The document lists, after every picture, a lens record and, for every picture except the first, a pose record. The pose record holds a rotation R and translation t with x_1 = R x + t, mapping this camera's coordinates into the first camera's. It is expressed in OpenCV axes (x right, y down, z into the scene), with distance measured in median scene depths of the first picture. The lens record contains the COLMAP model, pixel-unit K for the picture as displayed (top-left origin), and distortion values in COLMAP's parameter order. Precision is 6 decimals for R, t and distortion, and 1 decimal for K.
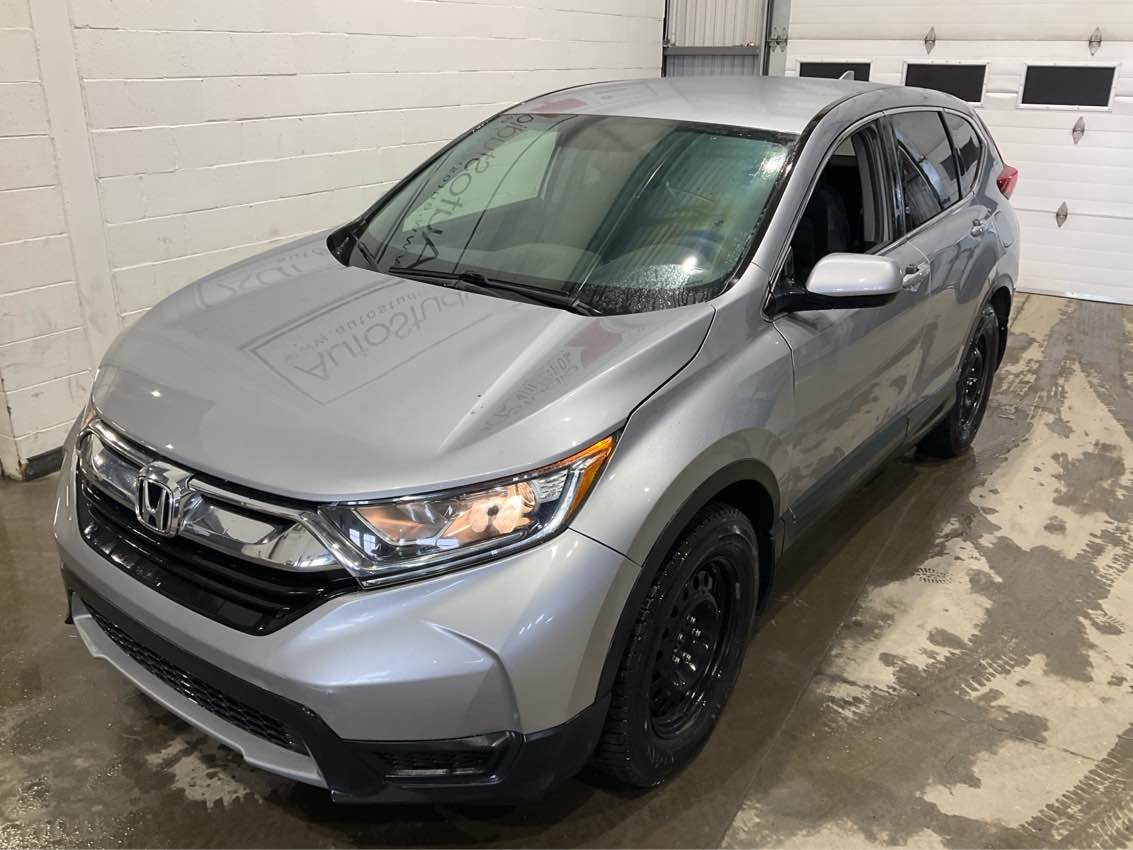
lens RADIAL K [[977.2, 0, 566.5], [0, 977.2, 425.0], [0, 0, 1]] dist [0.074537, -0.166360]
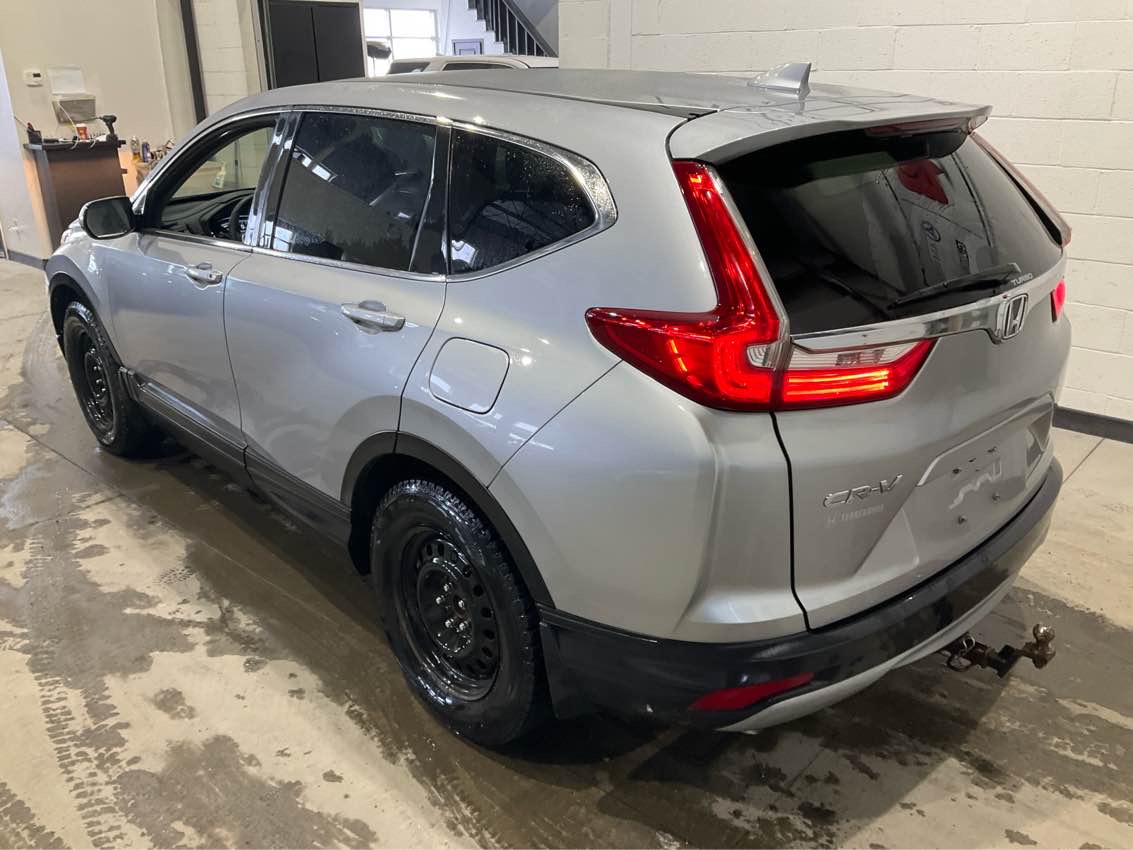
lens RADIAL K [[977.2, 0, 566.5], [0, 977.2, 425.0], [0, 0, 1]] dist [0.074537, -0.166360]
pose [[-0.227991, 0.331170, -0.915613, 1.113734], [-0.339069, 0.854512, 0.393499, -0.486127], [0.912717, 0.400170, -0.082531, 1.358458]]
